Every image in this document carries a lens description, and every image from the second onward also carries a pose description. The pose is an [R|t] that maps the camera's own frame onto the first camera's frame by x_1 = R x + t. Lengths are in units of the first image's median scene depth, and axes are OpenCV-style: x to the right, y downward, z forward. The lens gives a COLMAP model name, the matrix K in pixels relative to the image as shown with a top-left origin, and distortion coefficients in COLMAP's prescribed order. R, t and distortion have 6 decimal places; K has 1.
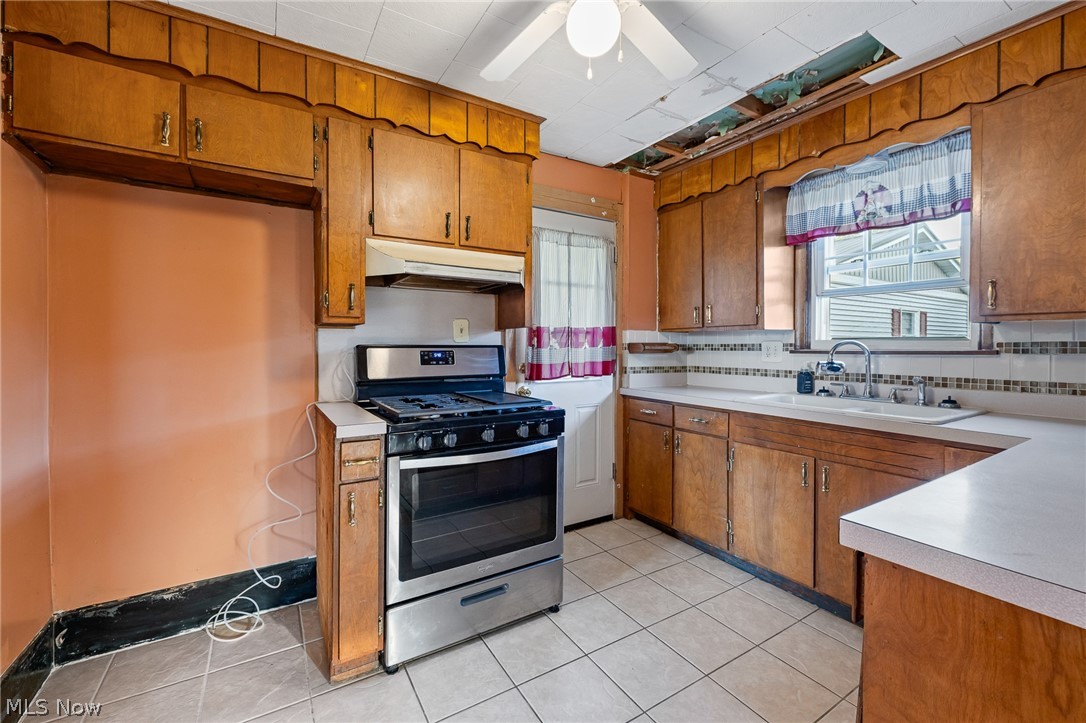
lens RADIAL K [[452.9, 0, 569.1], [0, 452.9, 342.2], [0, 0, 1]] dist [-0.006066, 0.000563]
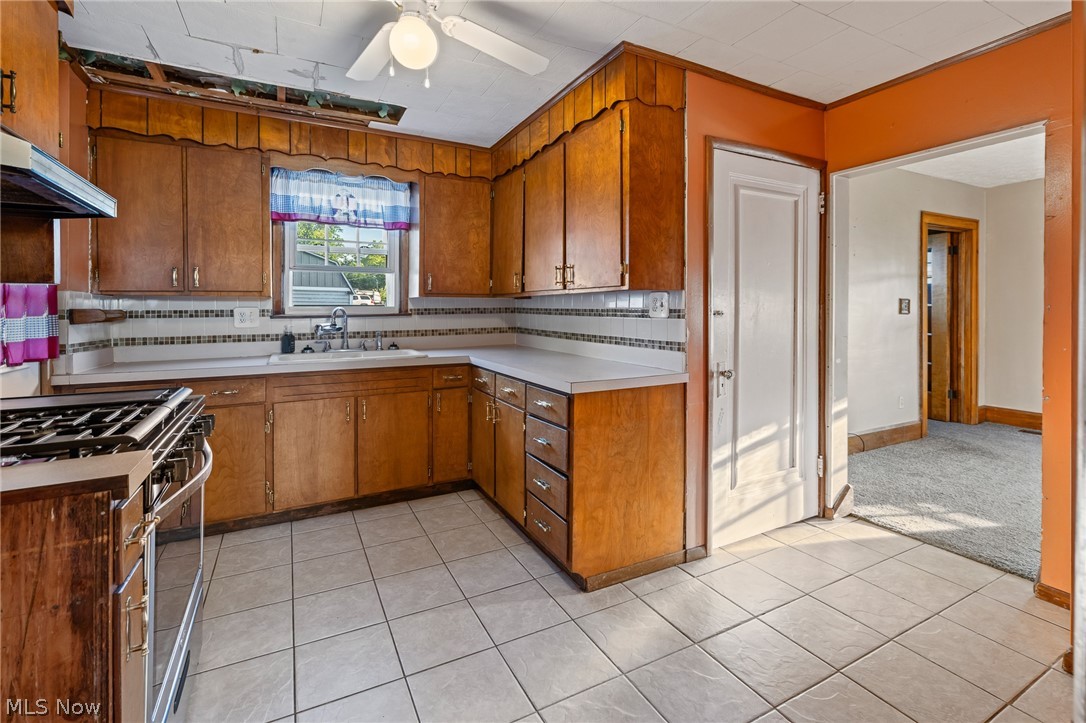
lens RADIAL K [[452.9, 0, 500.3], [0, 452.9, 306.9], [0, 0, 1]] dist [-0.006066, 0.000563]
pose [[0.159025, 0.001942, 0.987273, -0.524339], [-0.002049, 0.999997, -0.001637, -0.003036], [-0.987272, -0.001763, 0.159028, 0.284061]]
